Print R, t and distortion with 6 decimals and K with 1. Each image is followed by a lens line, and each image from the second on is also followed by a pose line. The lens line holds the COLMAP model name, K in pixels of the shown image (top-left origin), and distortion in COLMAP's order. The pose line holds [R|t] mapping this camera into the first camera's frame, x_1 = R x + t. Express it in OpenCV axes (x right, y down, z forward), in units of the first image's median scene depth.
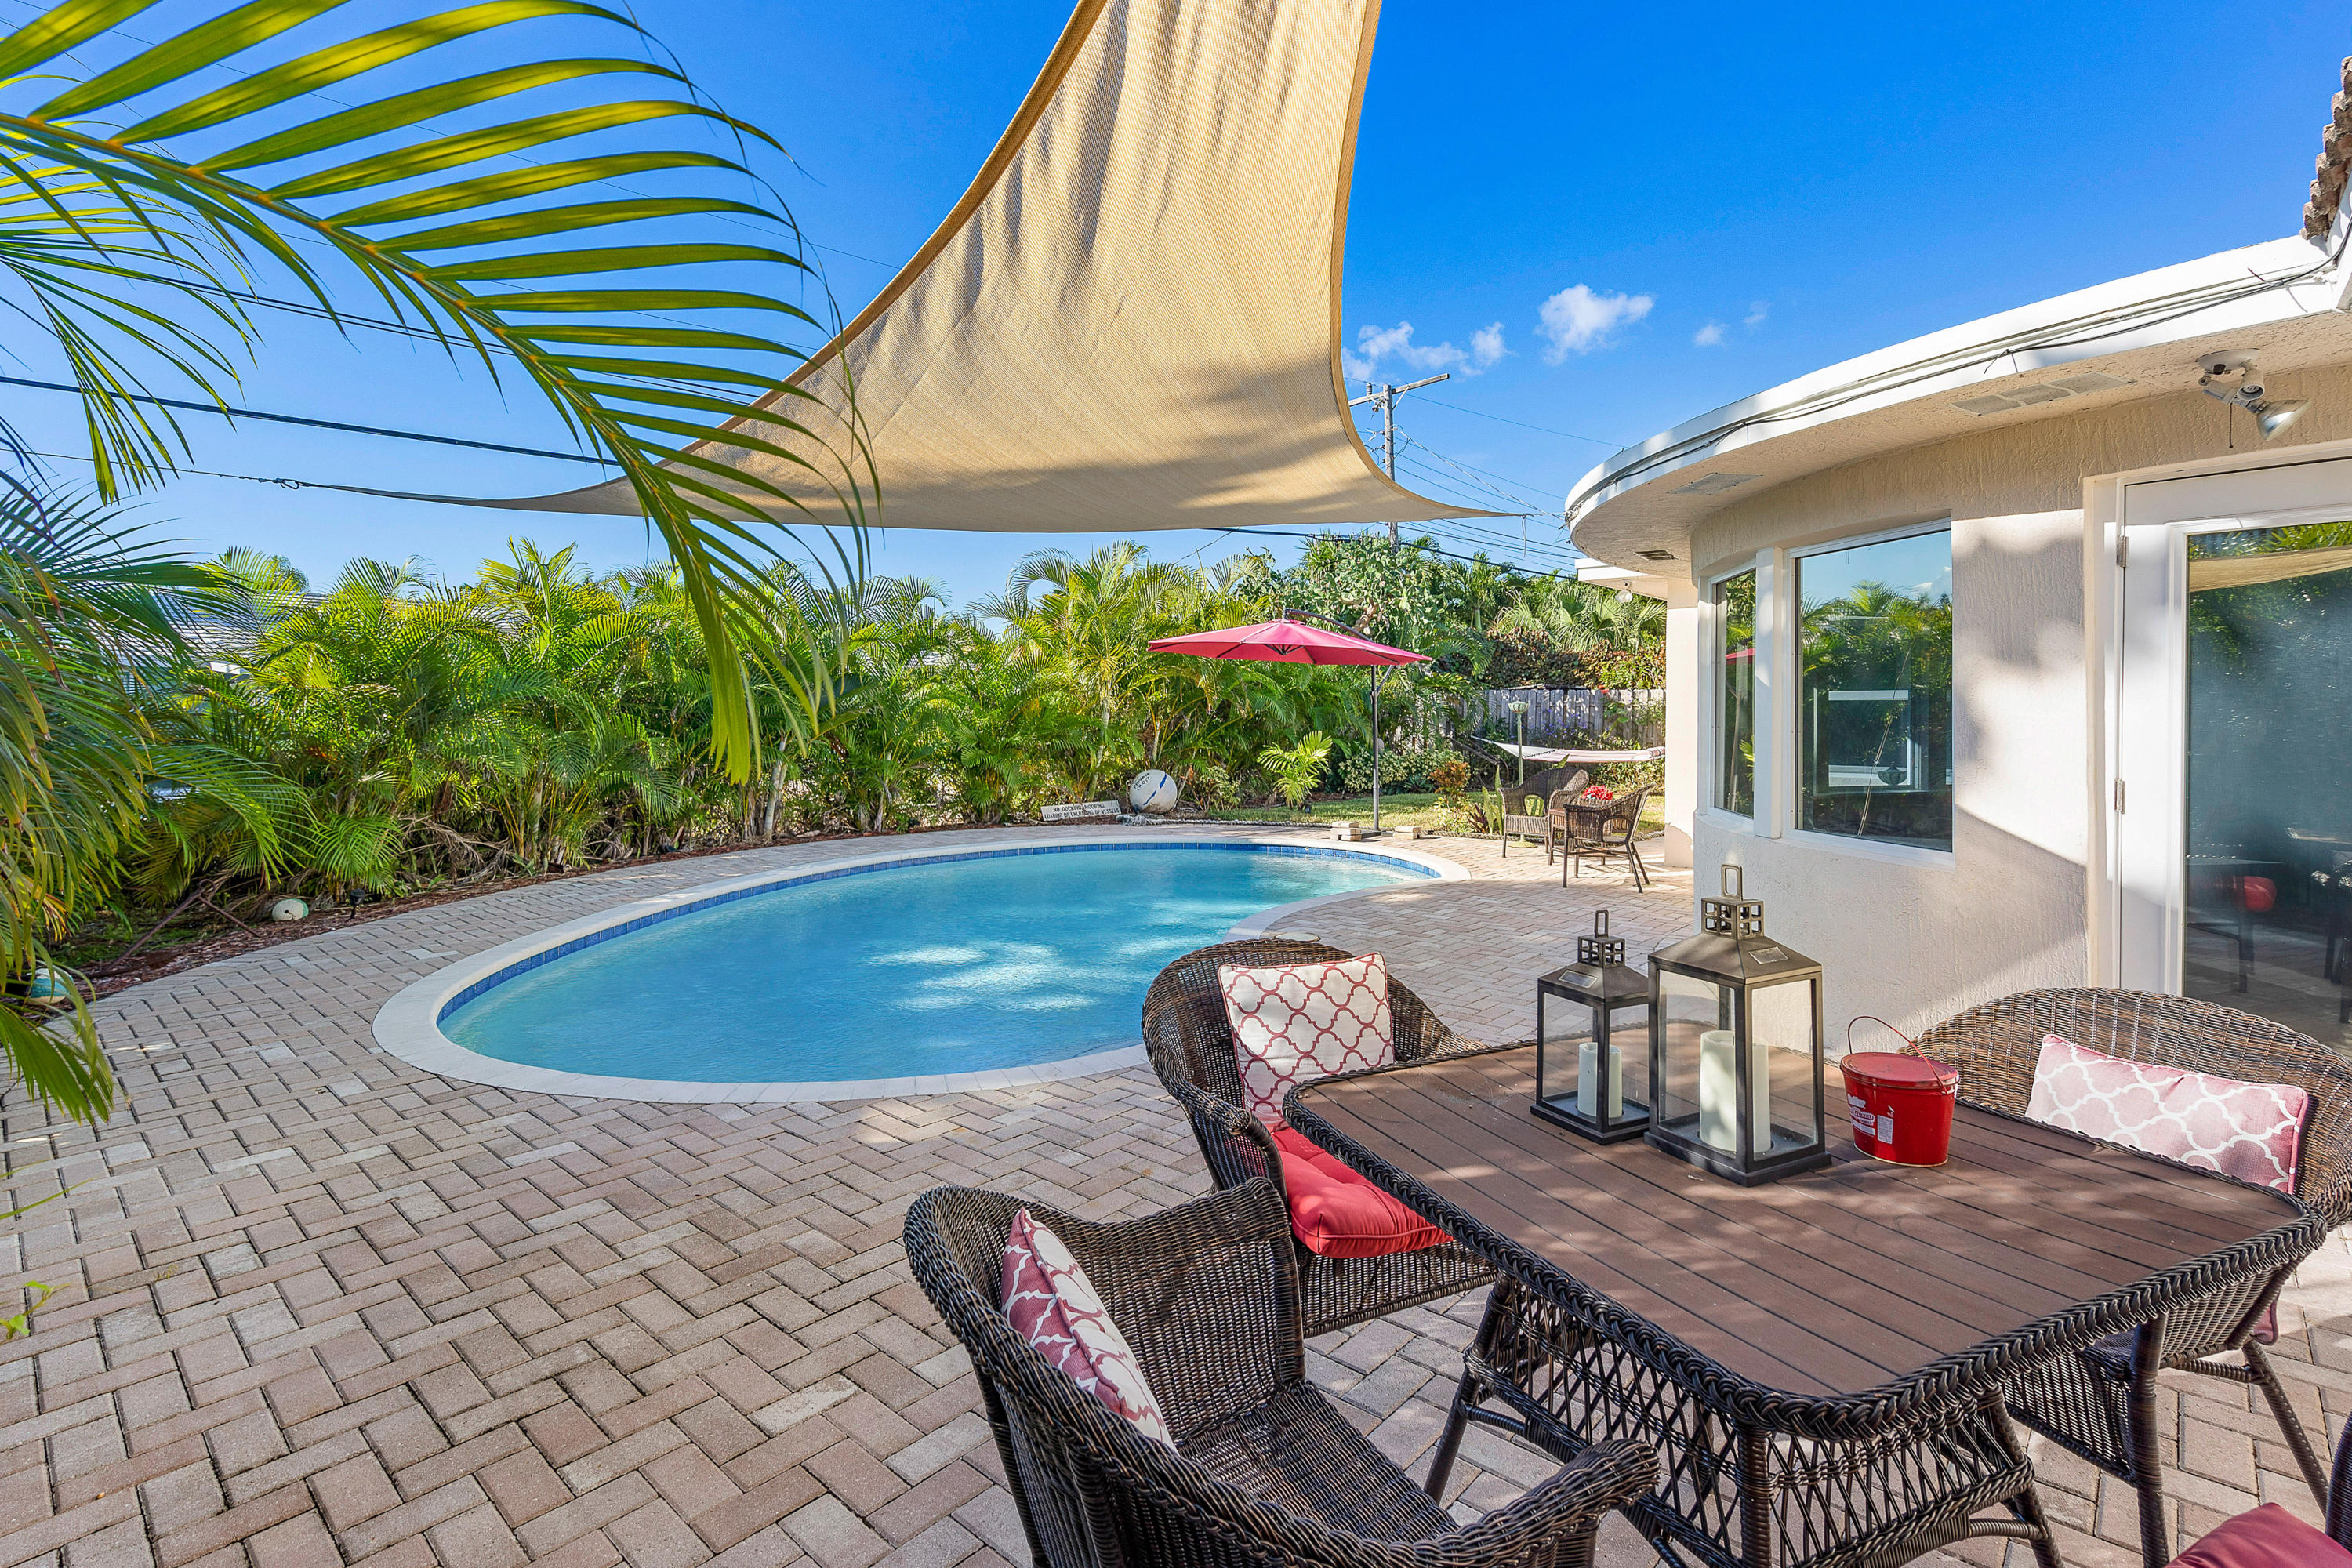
lens RADIAL K [[1082.3, 0, 1162.8], [0, 1082.3, 705.9], [0, 0, 1]] dist [0.002124, -0.000034]
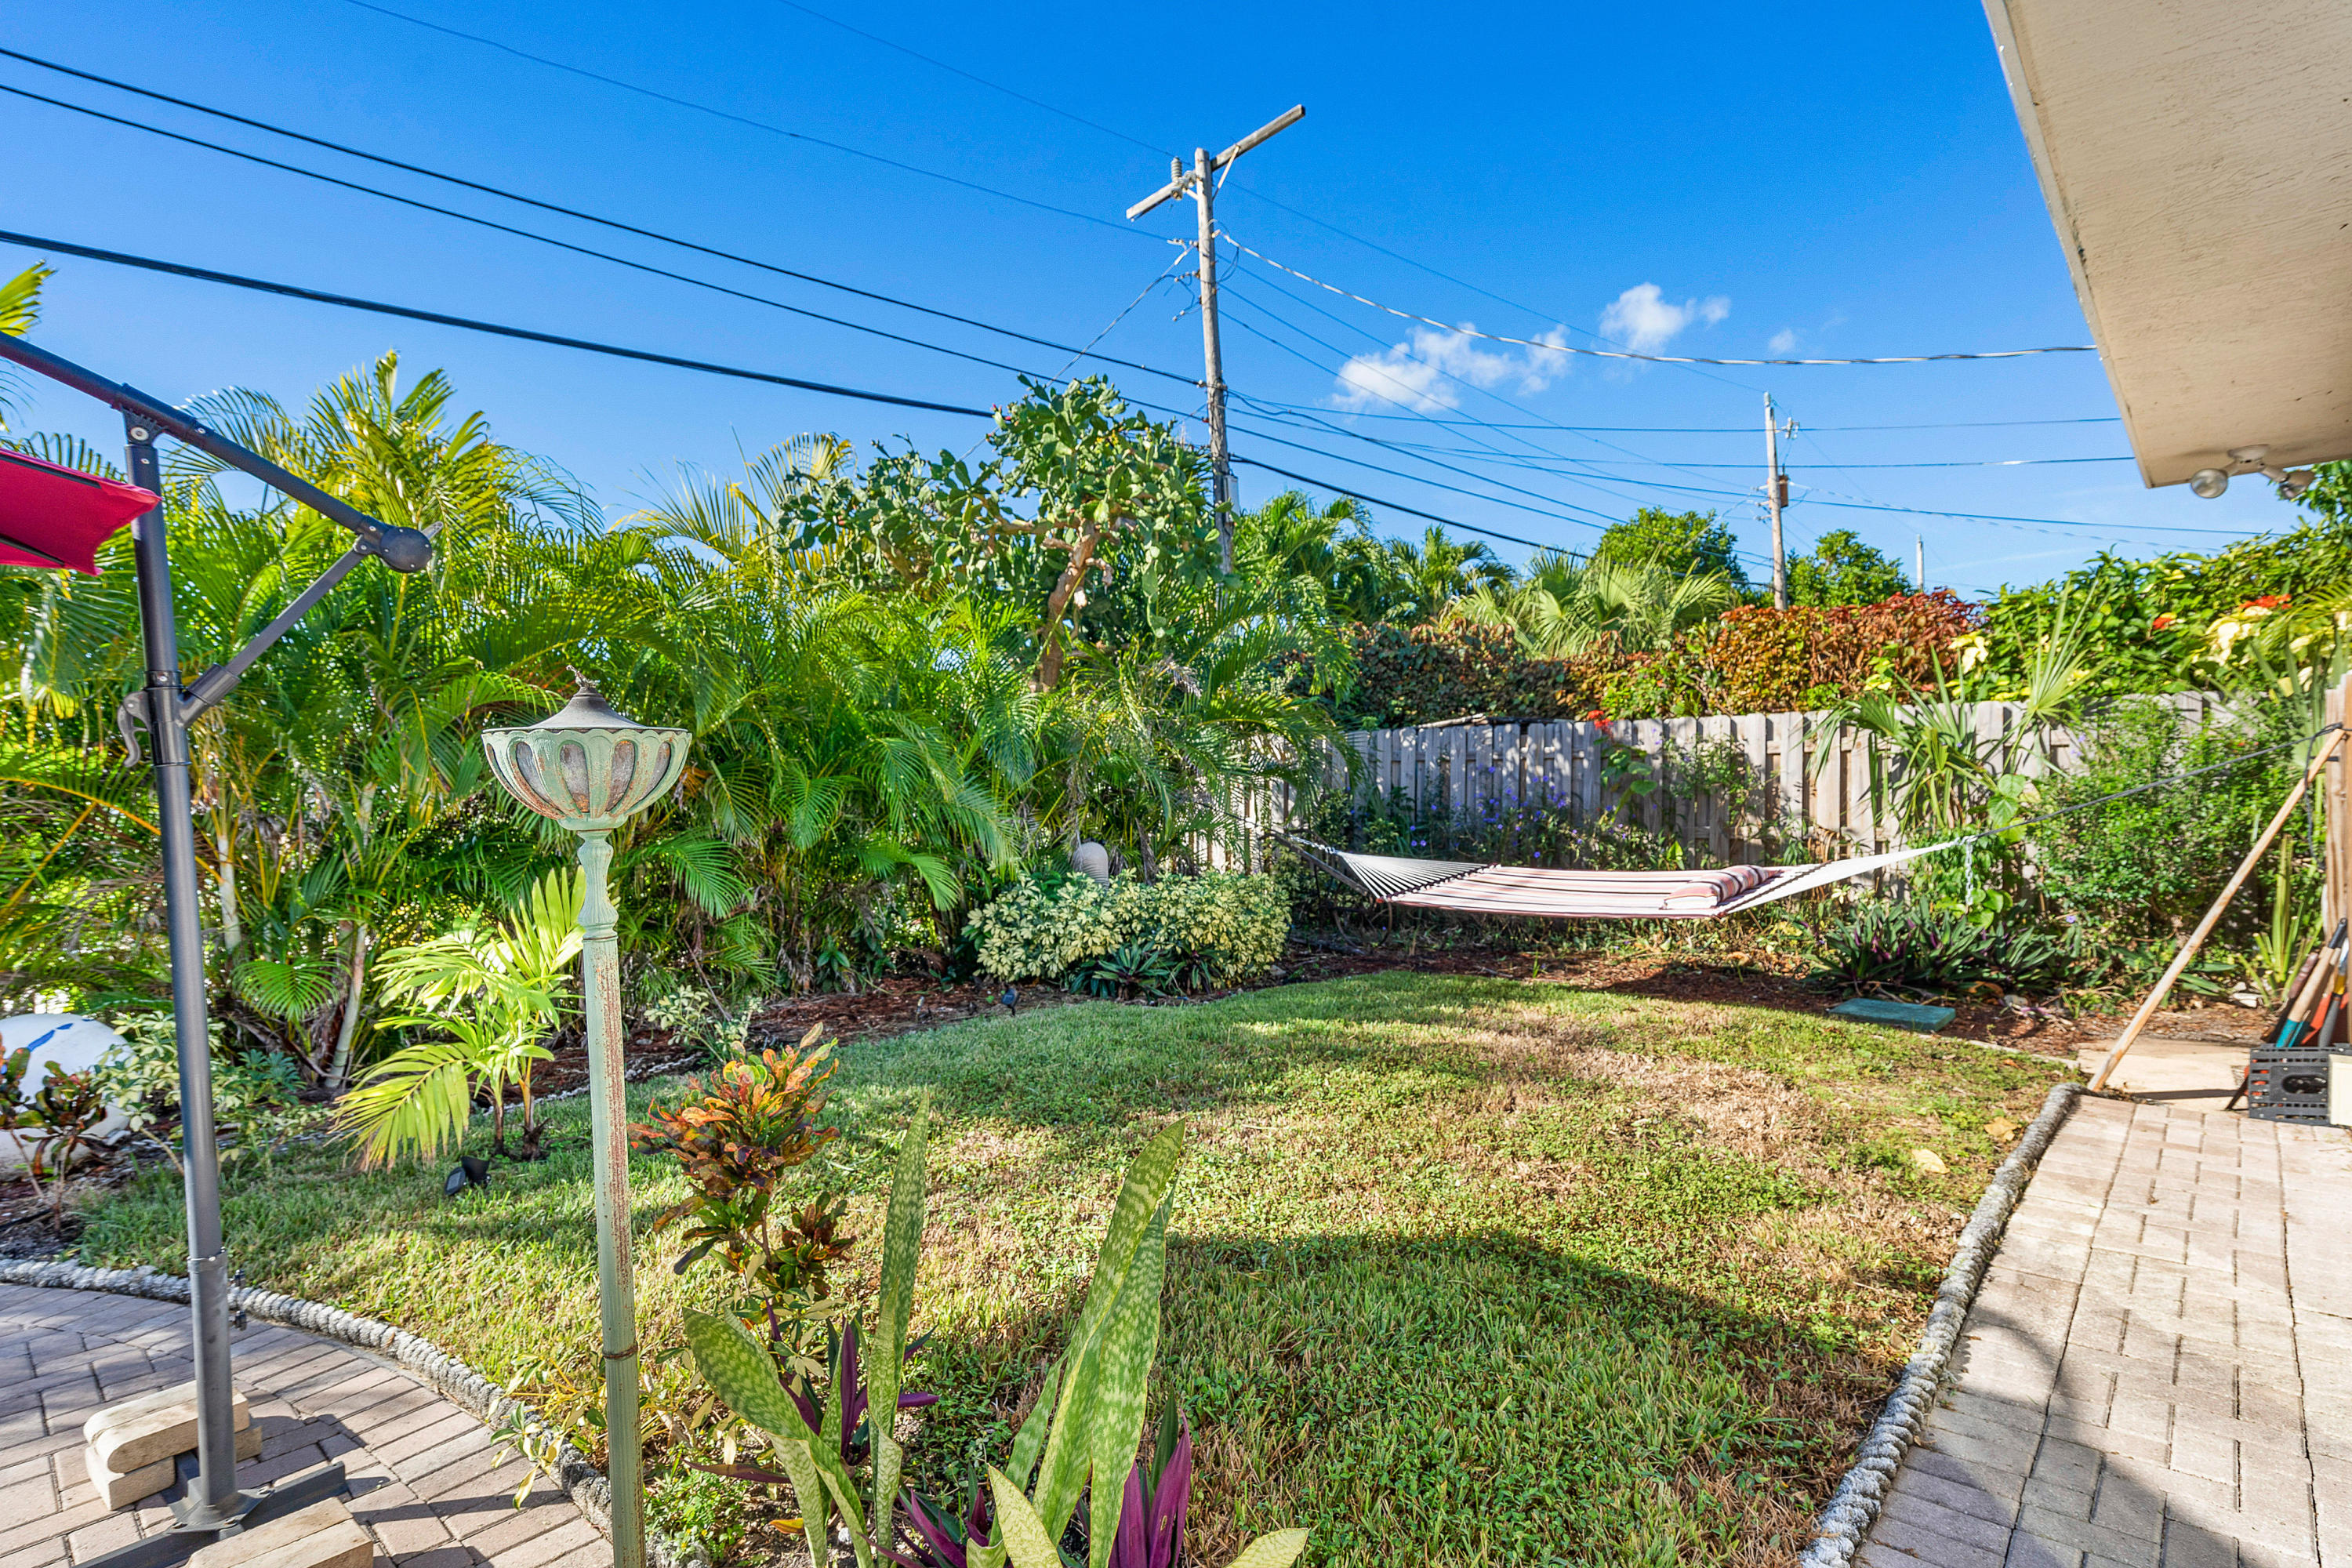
lens RADIAL K [[1240.8, 0, 1160.5], [0, 1240.8, 789.0], [0, 0, 1]] dist [0.036675, 0.001037]
pose [[0.999586, -0.027584, 0.008164, 0.349391], [0.027504, 0.999573, 0.009830, 0.004902], [-0.008432, -0.009602, 0.999918, 0.765862]]
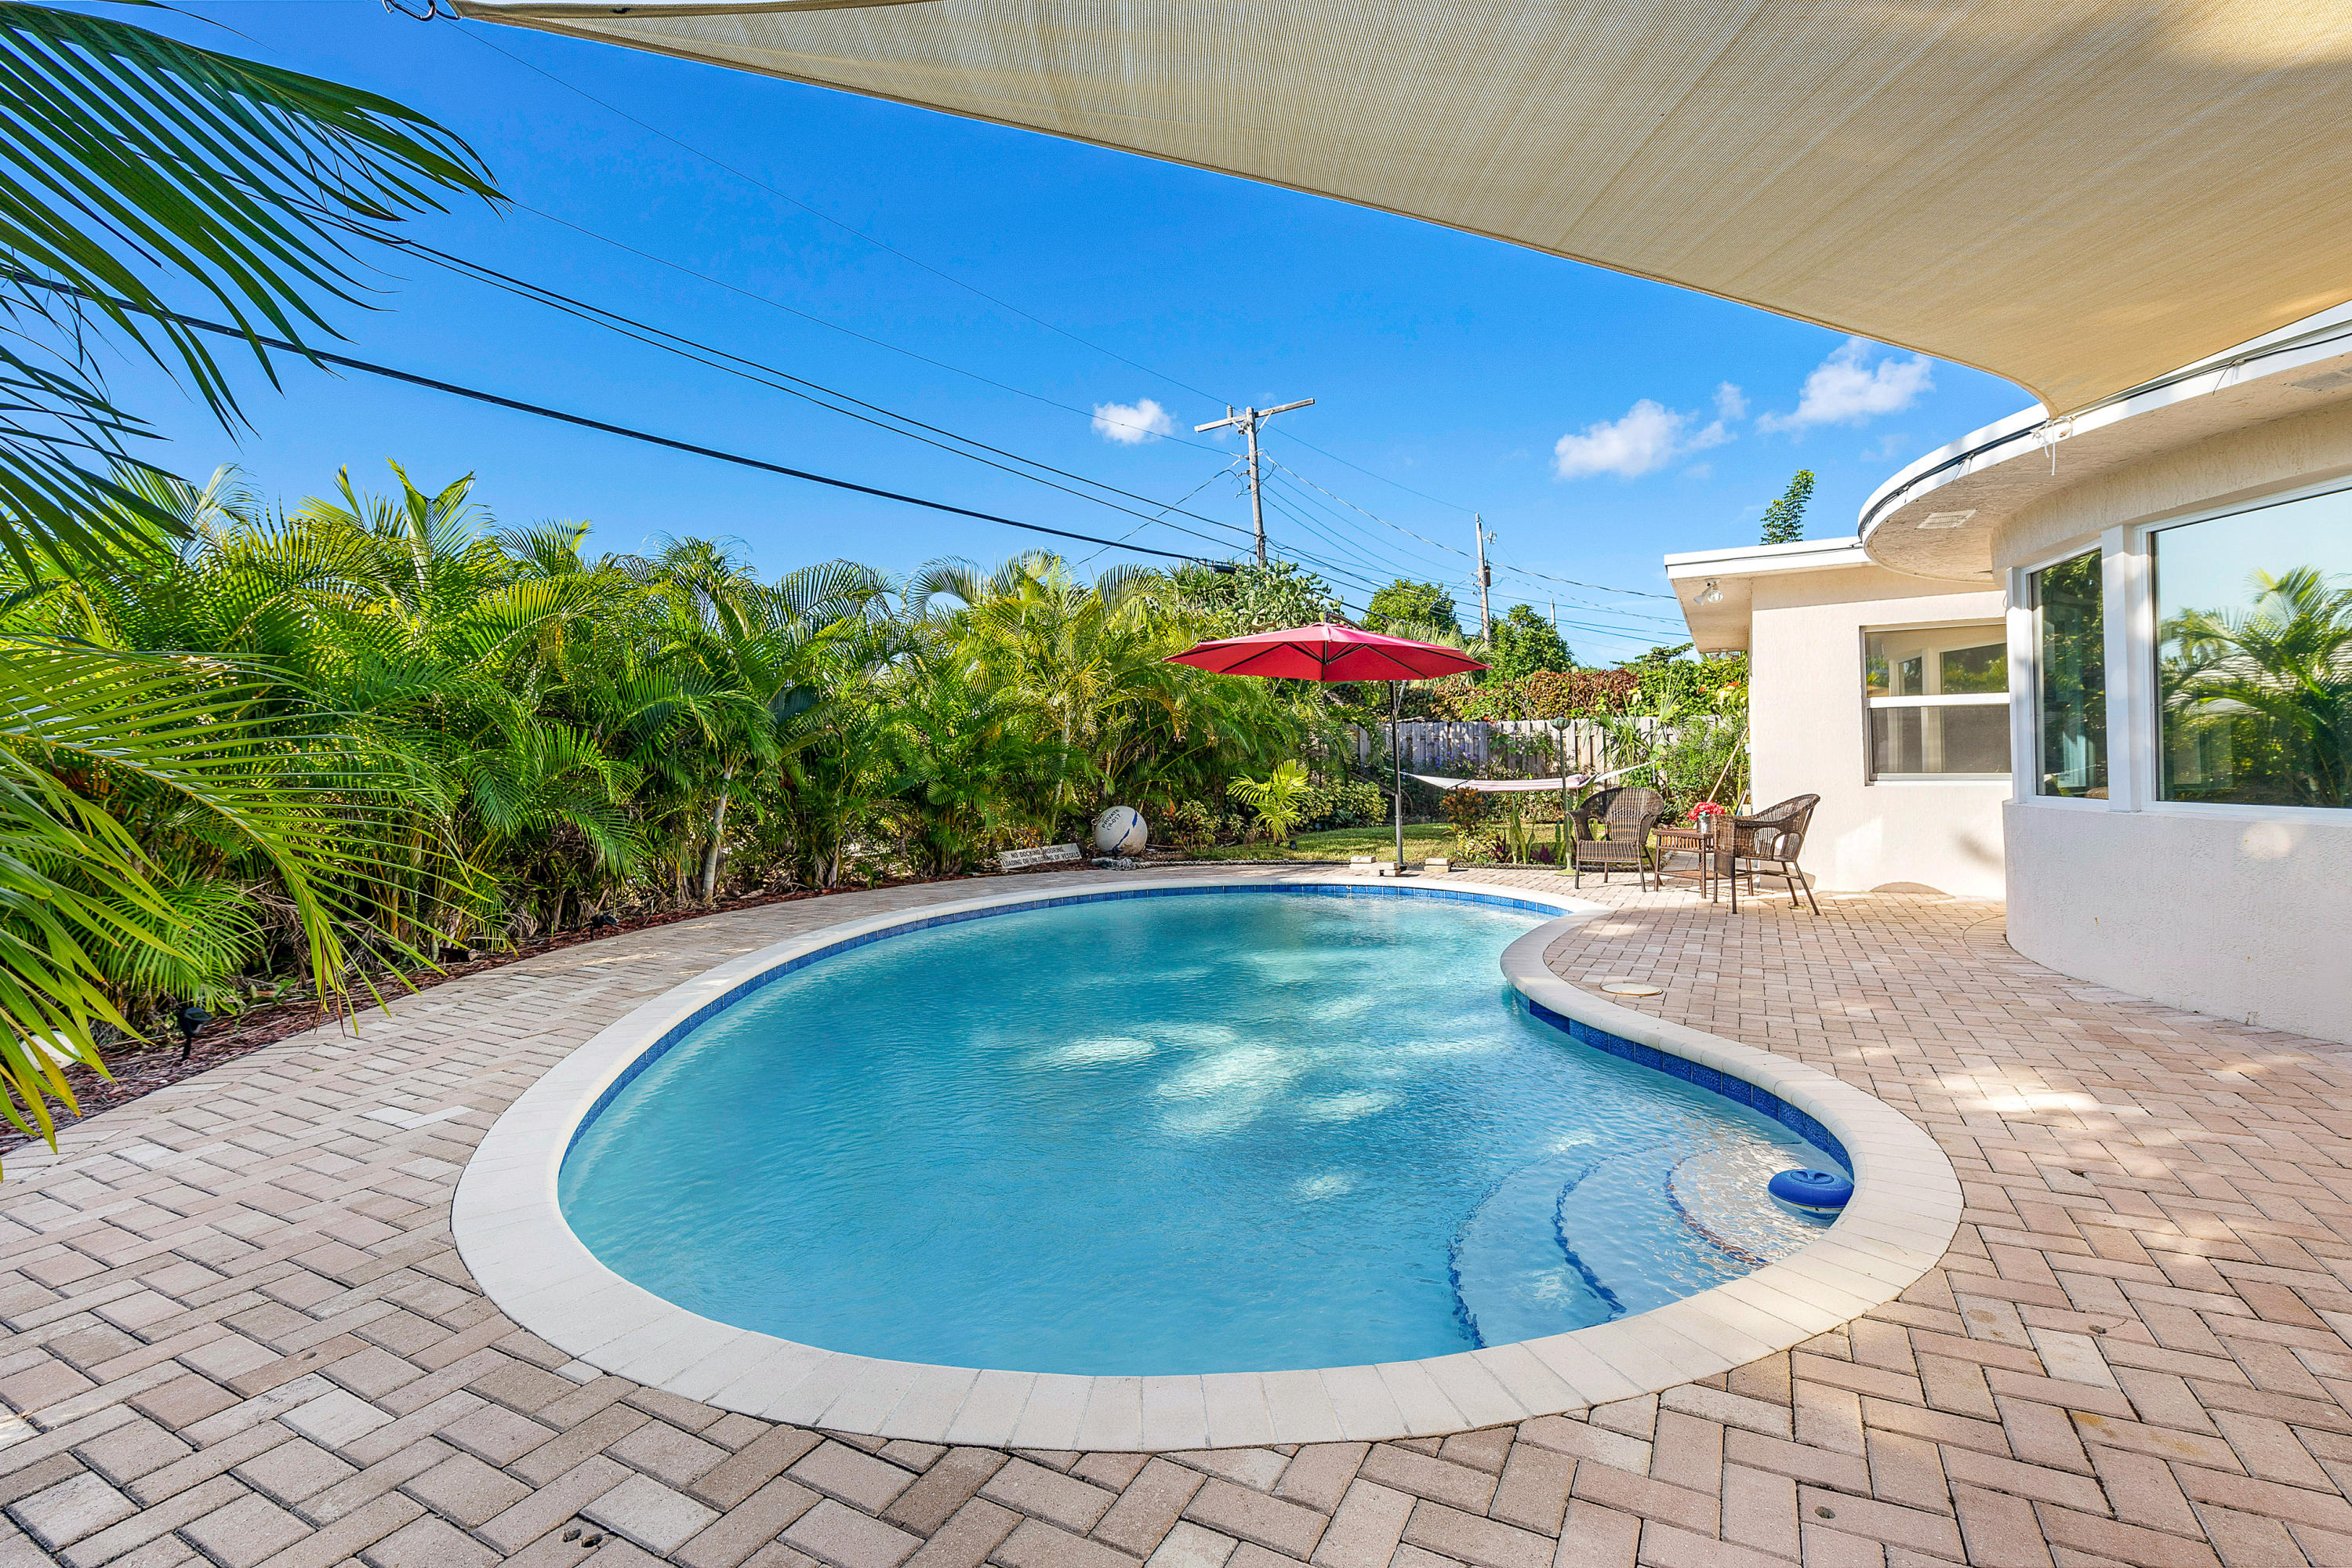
lens RADIAL K [[1082.3, 0, 1154.3], [0, 1082.3, 770.2], [0, 0, 1]] dist [0.002124, -0.000034]
pose [[0.975232, -0.018981, 0.220367, -0.173376], [0.016786, 0.999789, 0.011829, 0.020985], [-0.220545, -0.007837, 0.975345, 0.152541]]
